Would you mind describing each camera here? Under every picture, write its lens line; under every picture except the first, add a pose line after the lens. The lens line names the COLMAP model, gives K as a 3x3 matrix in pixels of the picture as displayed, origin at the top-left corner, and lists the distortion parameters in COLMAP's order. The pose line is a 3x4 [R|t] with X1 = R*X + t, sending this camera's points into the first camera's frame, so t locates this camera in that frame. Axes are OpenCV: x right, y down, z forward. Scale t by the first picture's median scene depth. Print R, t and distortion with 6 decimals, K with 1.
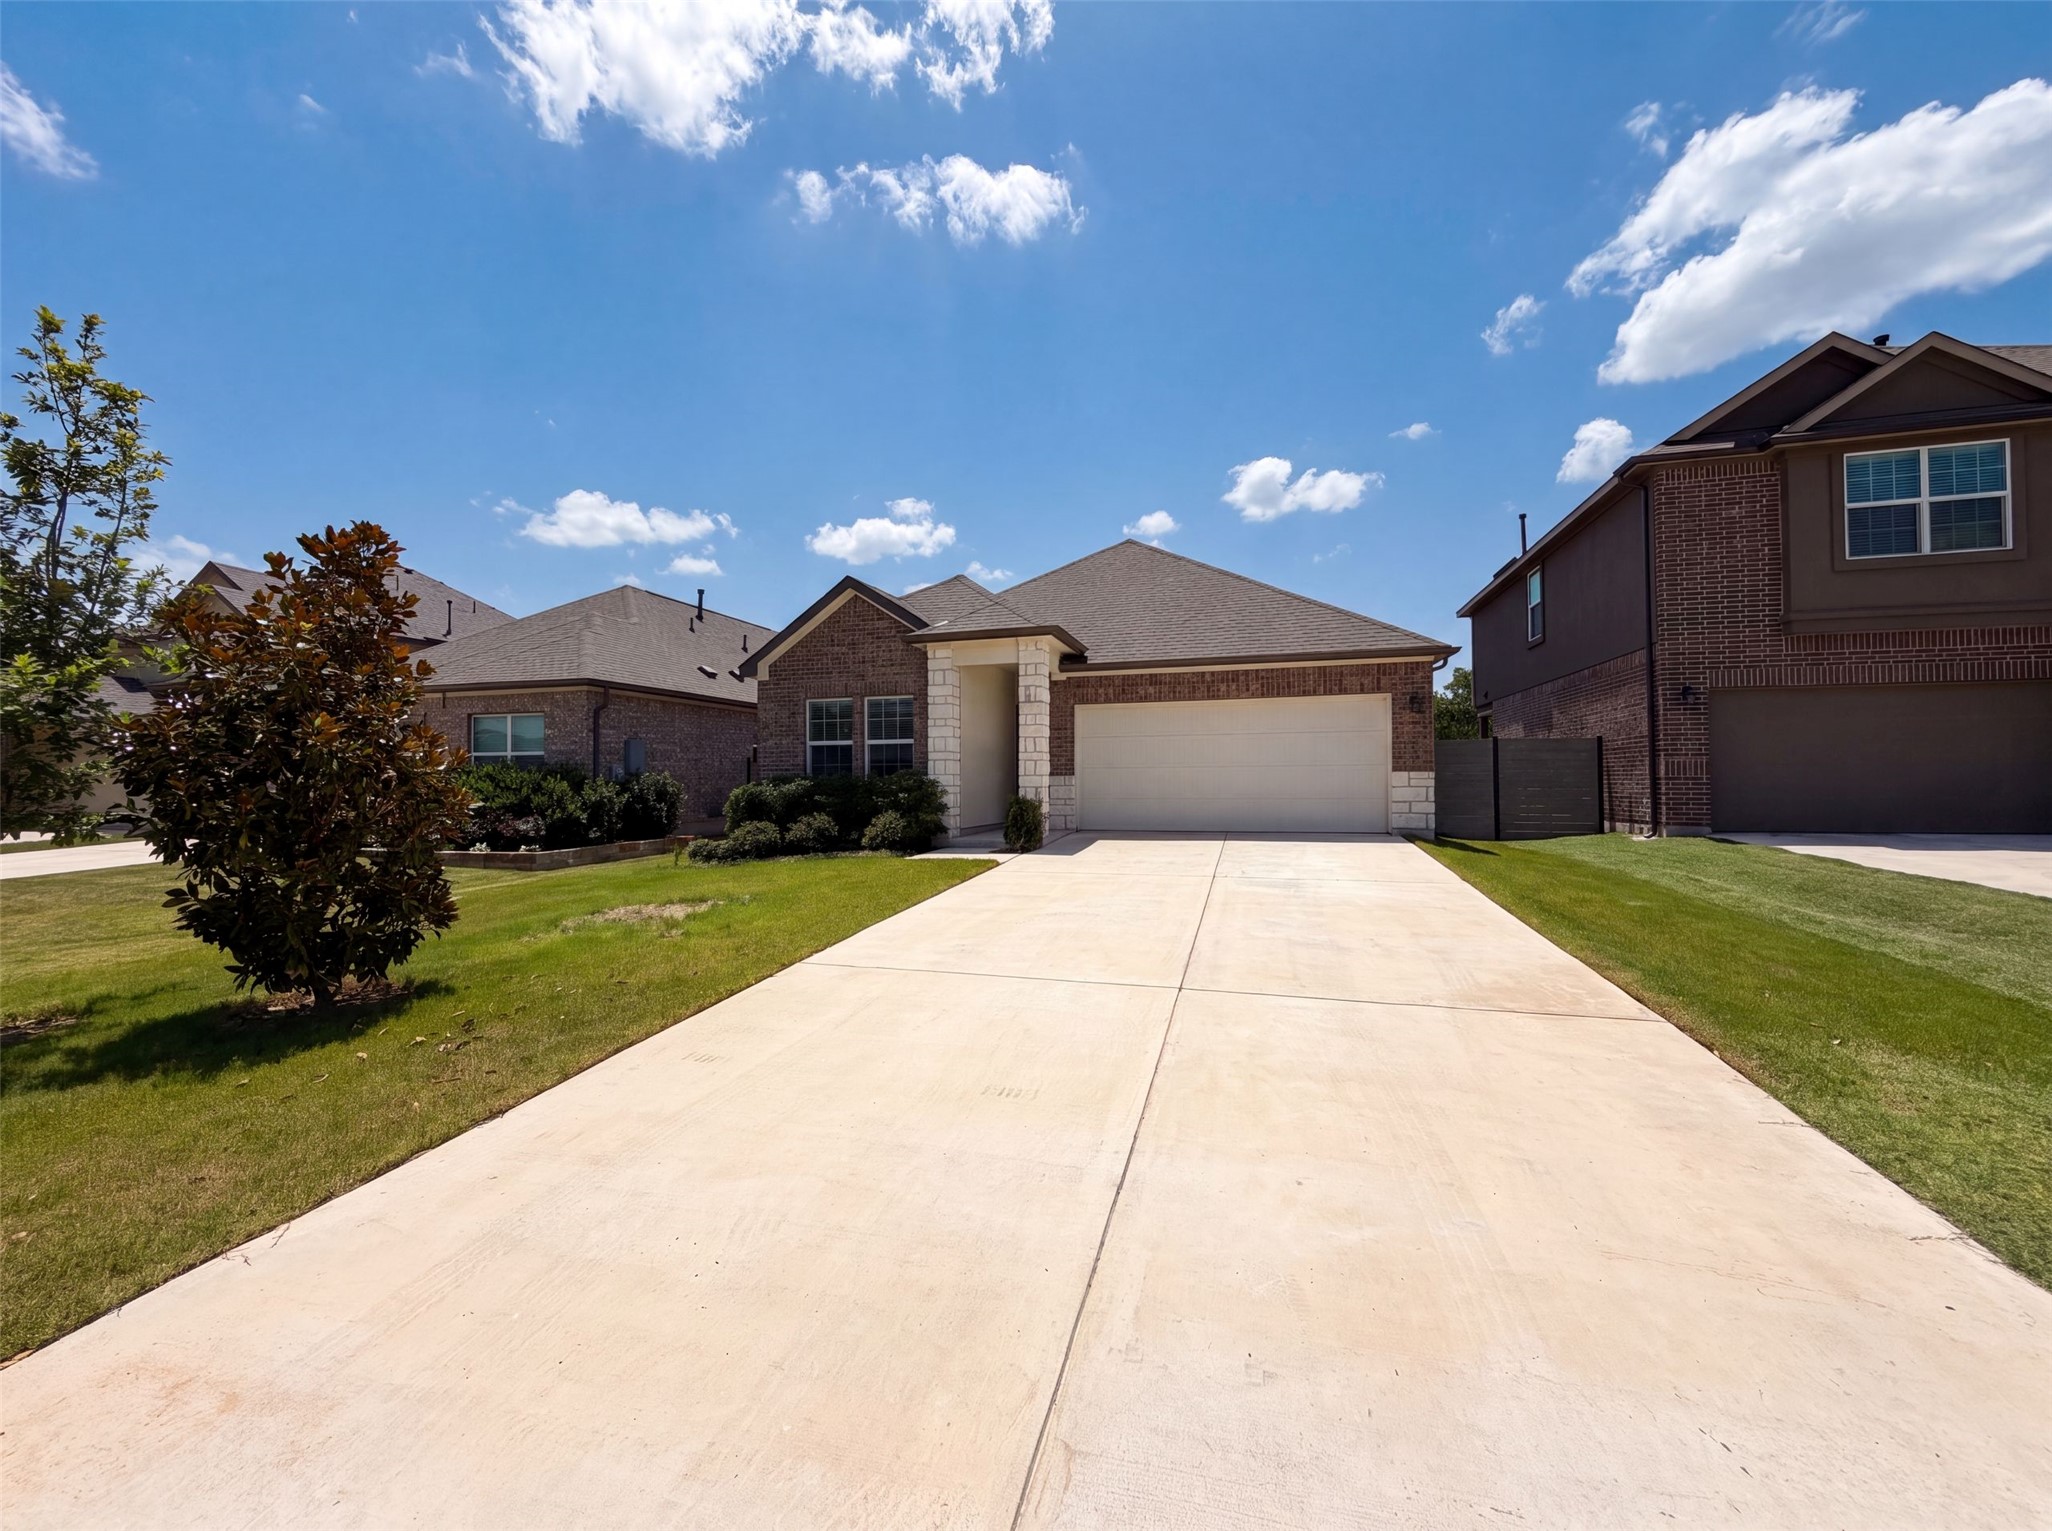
lens RADIAL K [[812.4, 0, 1020.3], [0, 812.4, 763.9], [0, 0, 1]] dist [-0.002690, -0.000042]
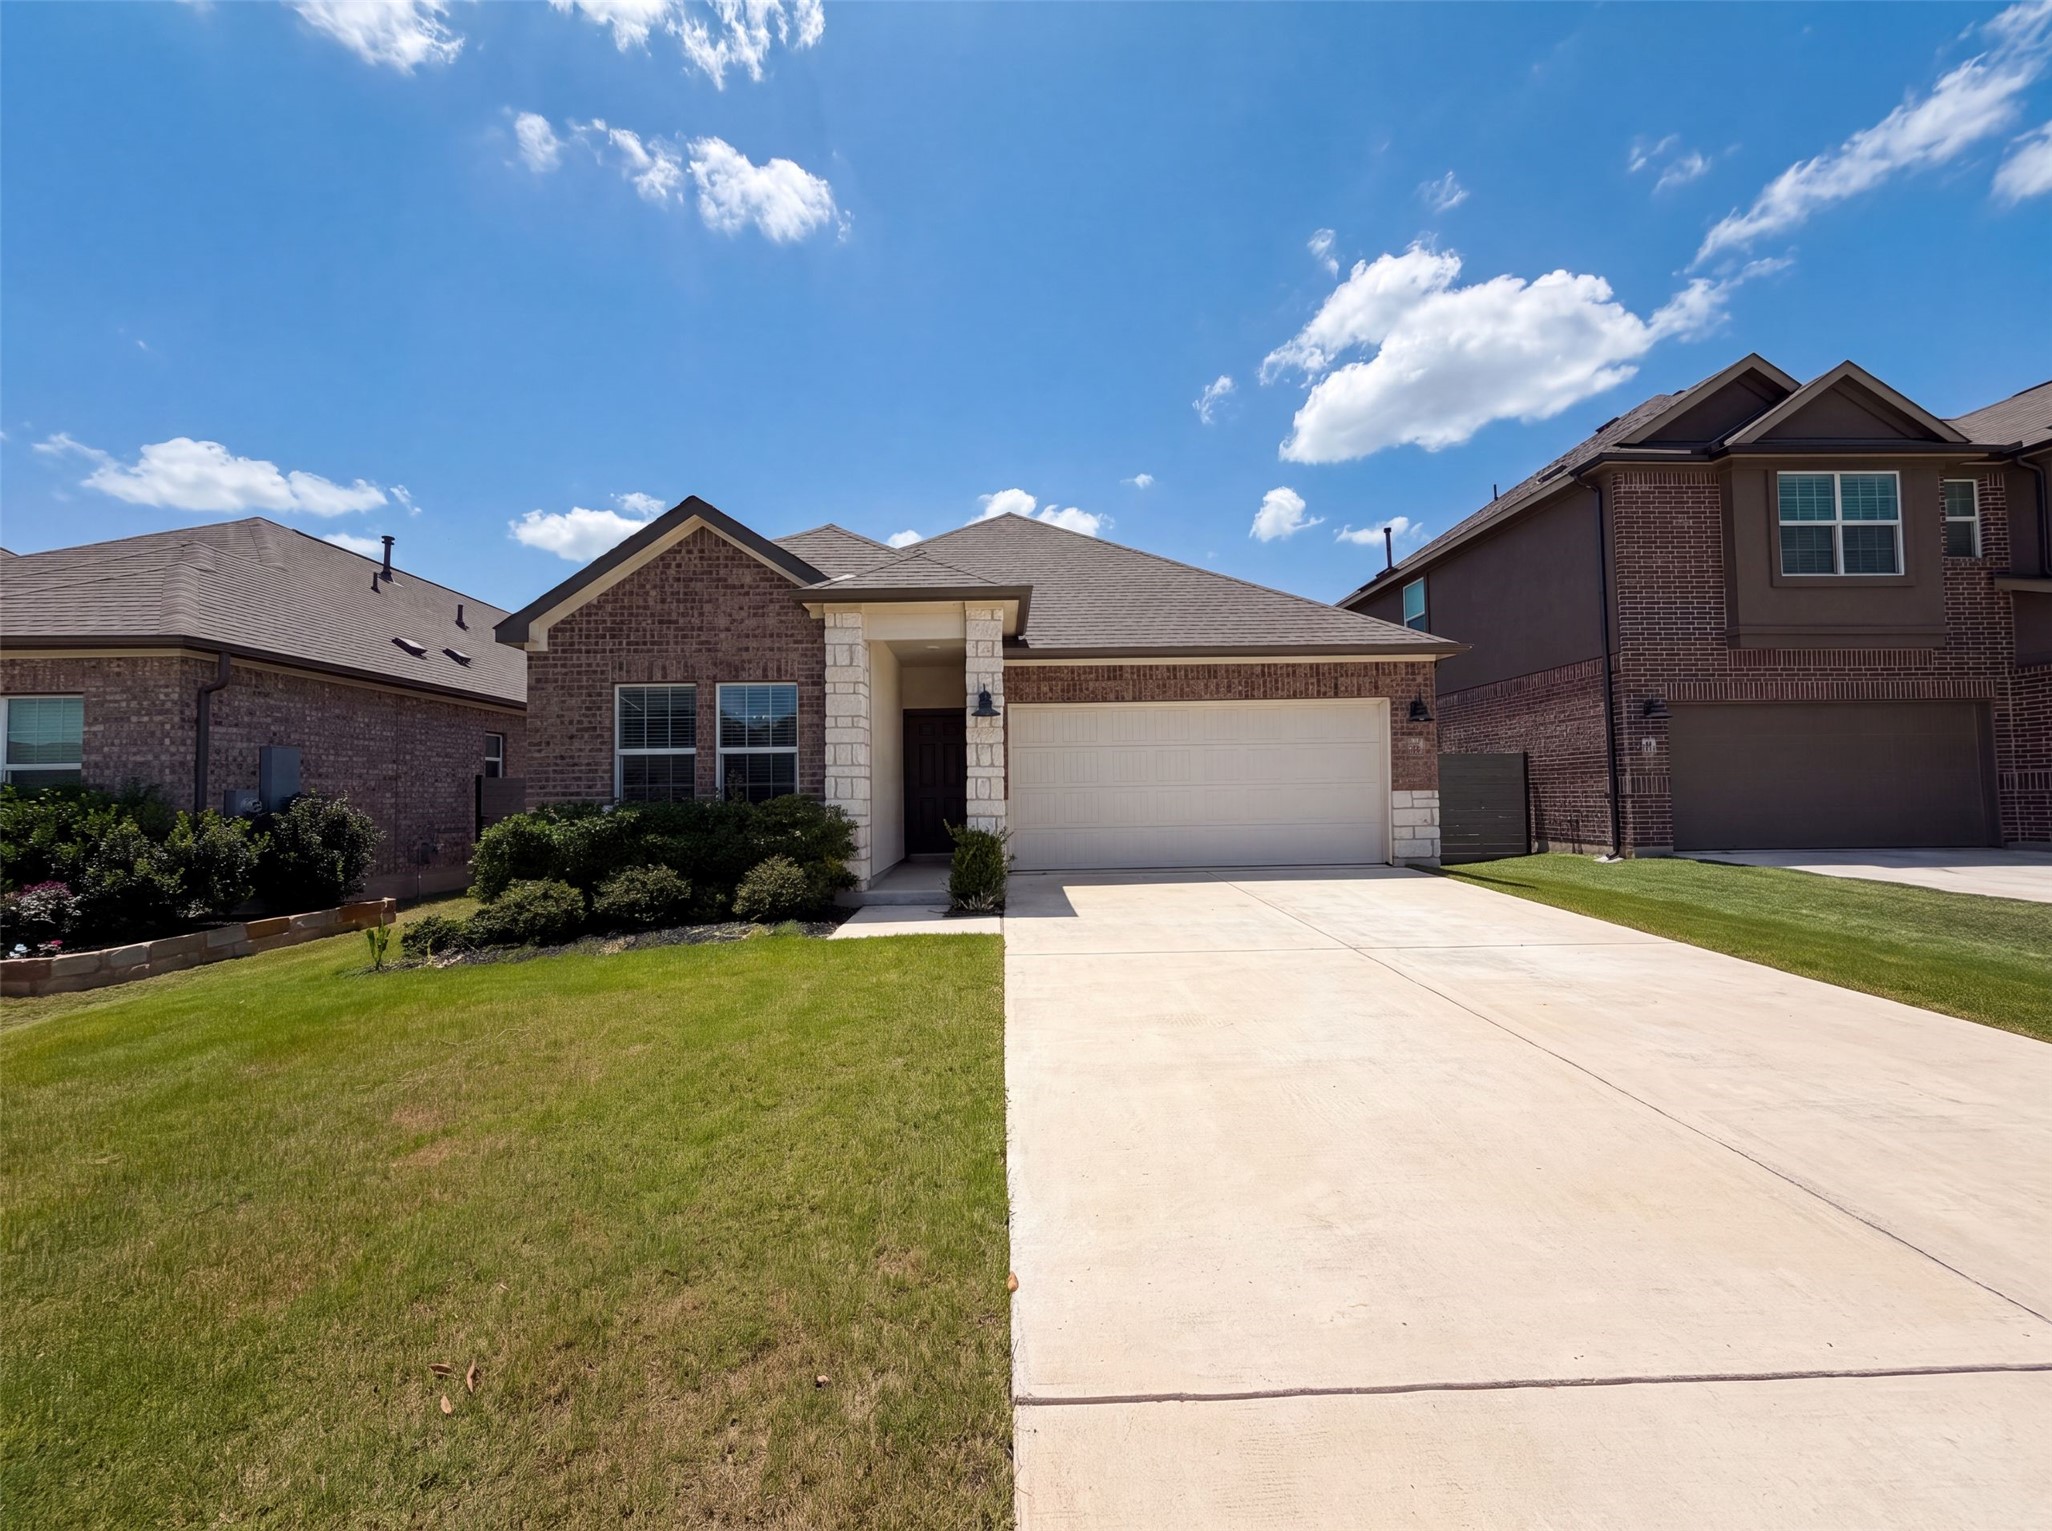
lens RADIAL K [[812.4, 0, 1020.3], [0, 812.4, 763.9], [0, 0, 1]] dist [-0.002690, -0.000042]
pose [[0.952546, 0.004381, 0.304365, -0.154299], [0.003488, 0.999674, -0.025306, 0.001372], [-0.304376, 0.025167, 0.952219, 0.295089]]
